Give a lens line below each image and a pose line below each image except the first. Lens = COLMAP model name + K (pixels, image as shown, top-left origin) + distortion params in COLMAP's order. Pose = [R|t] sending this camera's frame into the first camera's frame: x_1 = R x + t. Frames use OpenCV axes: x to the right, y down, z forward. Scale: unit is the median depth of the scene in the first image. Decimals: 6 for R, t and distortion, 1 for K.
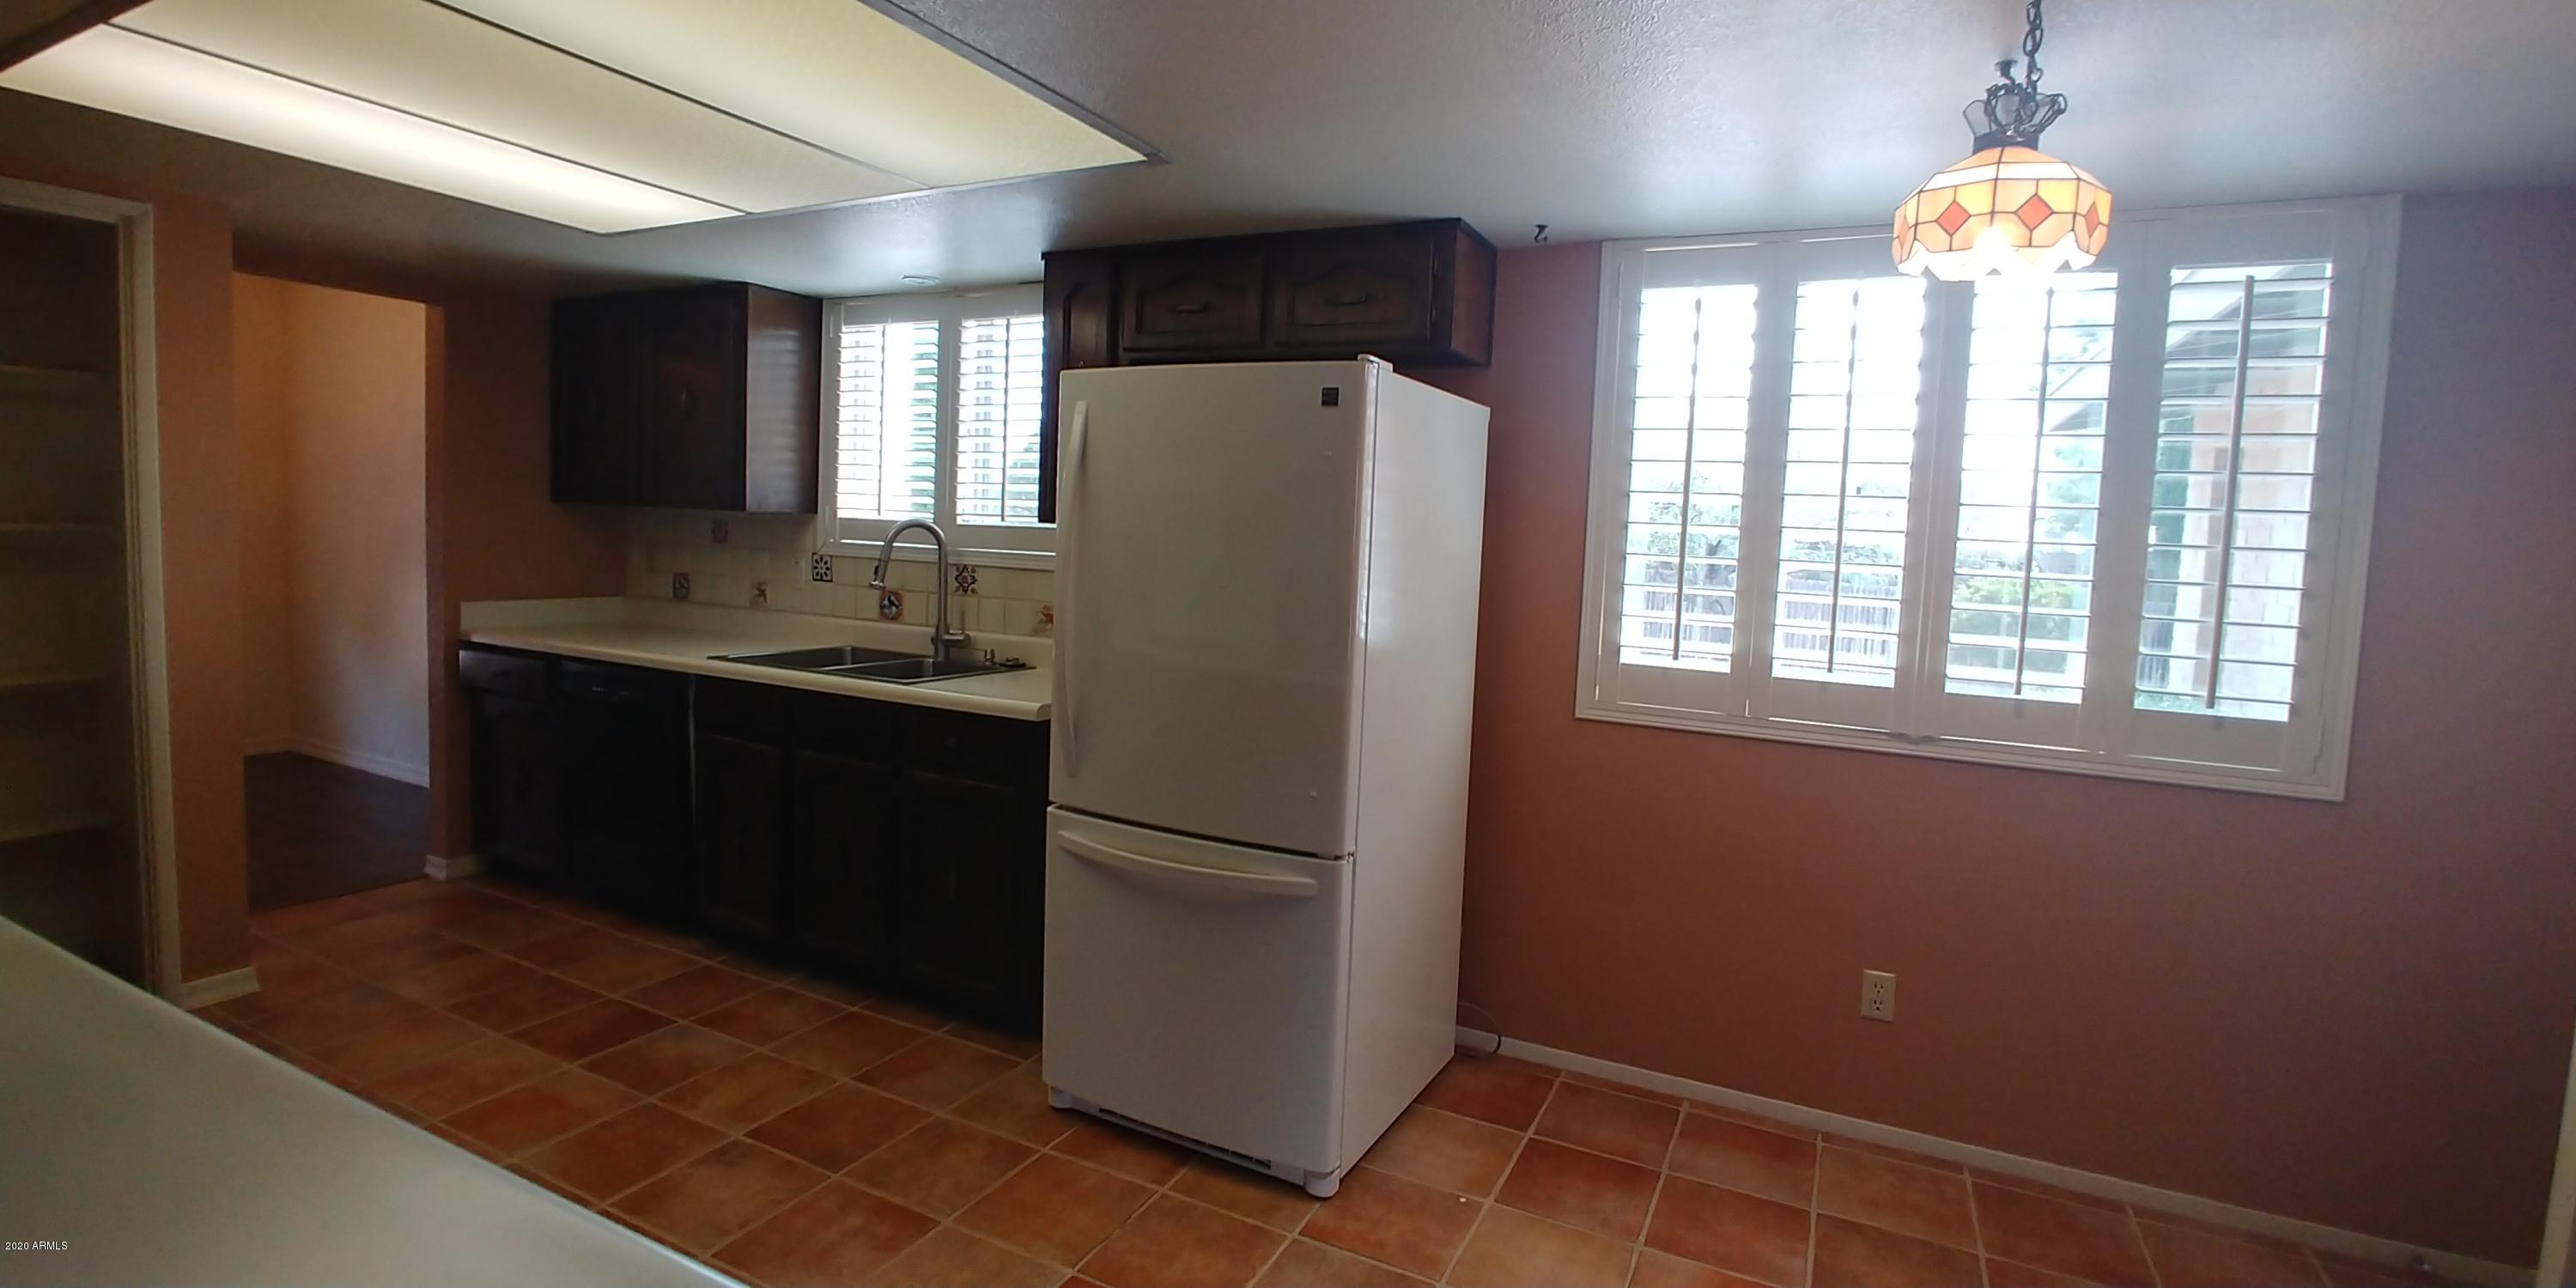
lens RADIAL K [[1148.0, 0, 1299.6], [0, 1148.0, 621.5], [0, 0, 1]] dist [-0.017087, -0.000340]
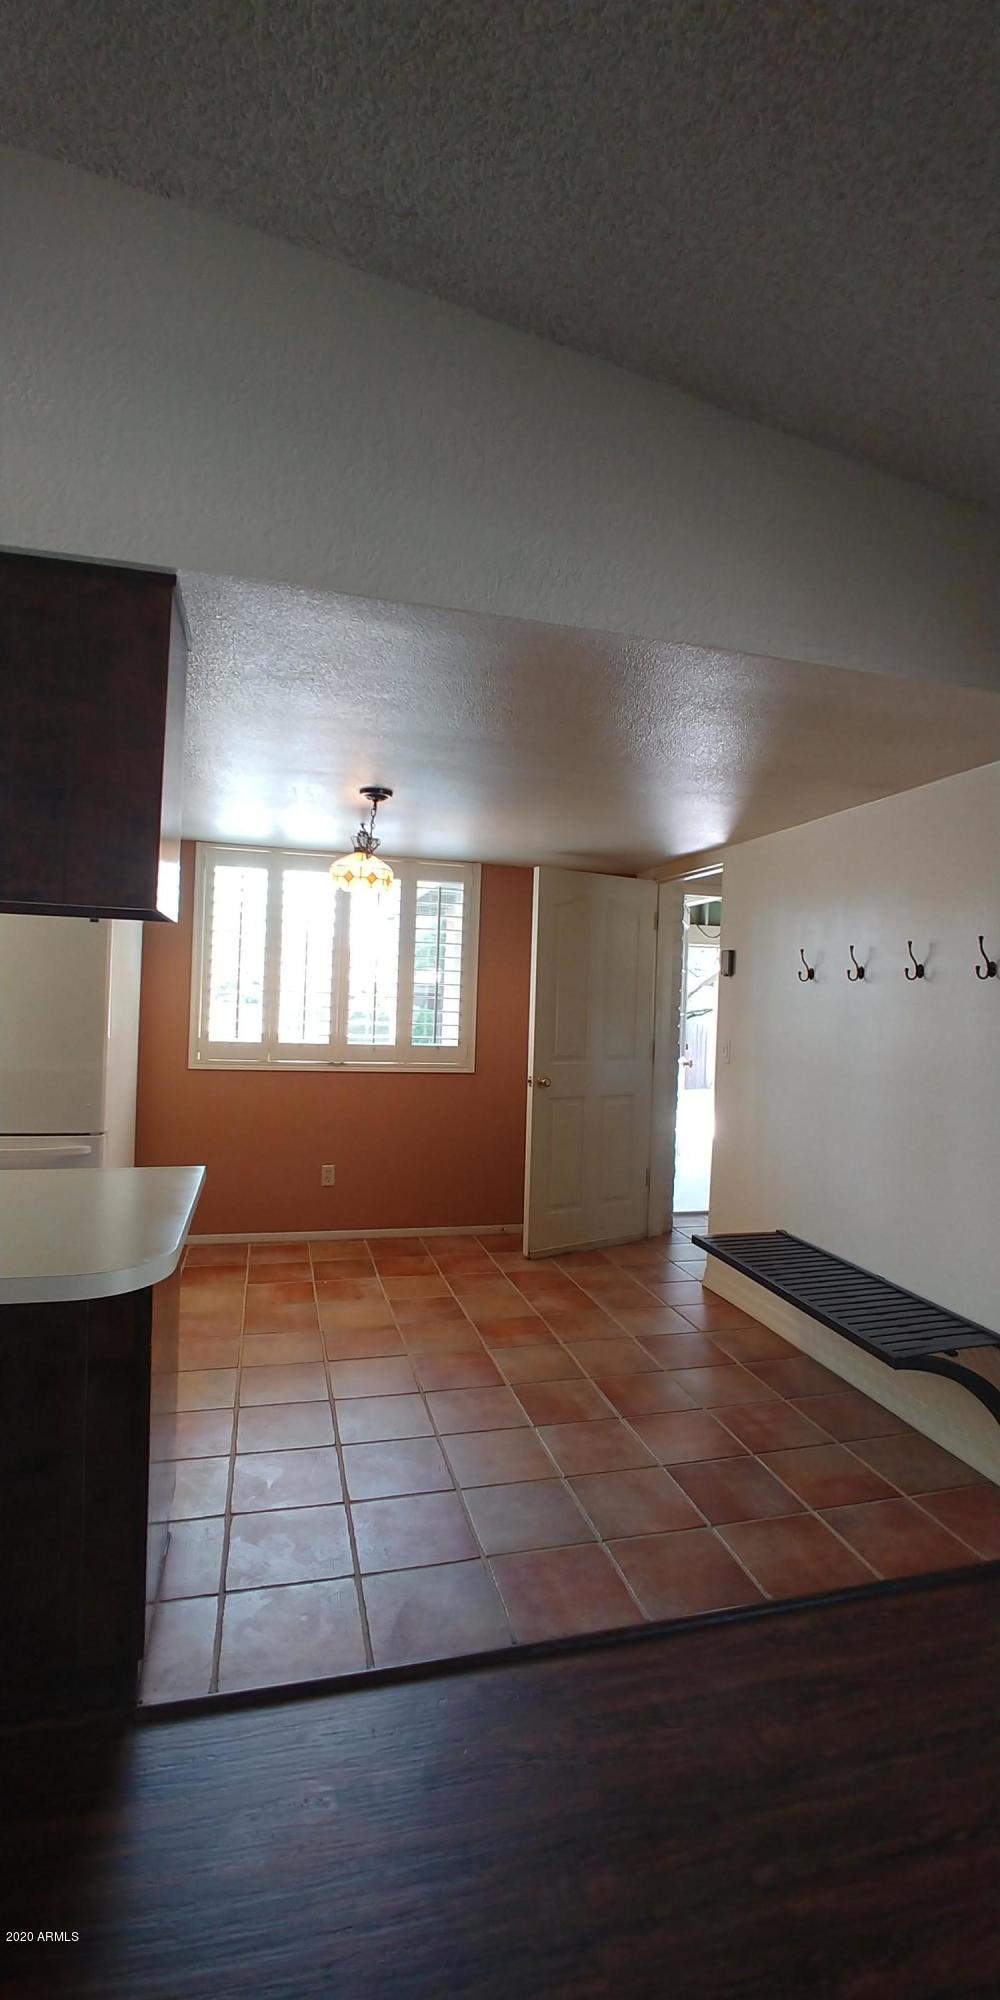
lens RADIAL K [[891.3, 0, 506.2], [0, 891.3, 995.7], [0, 0, 1]] dist [-0.017087, -0.000340]
pose [[0.752580, -0.014327, 0.658344, -0.434224], [0.048754, 0.998232, -0.034010, 0.040342], [-0.656693, 0.057692, 0.751948, -0.665068]]
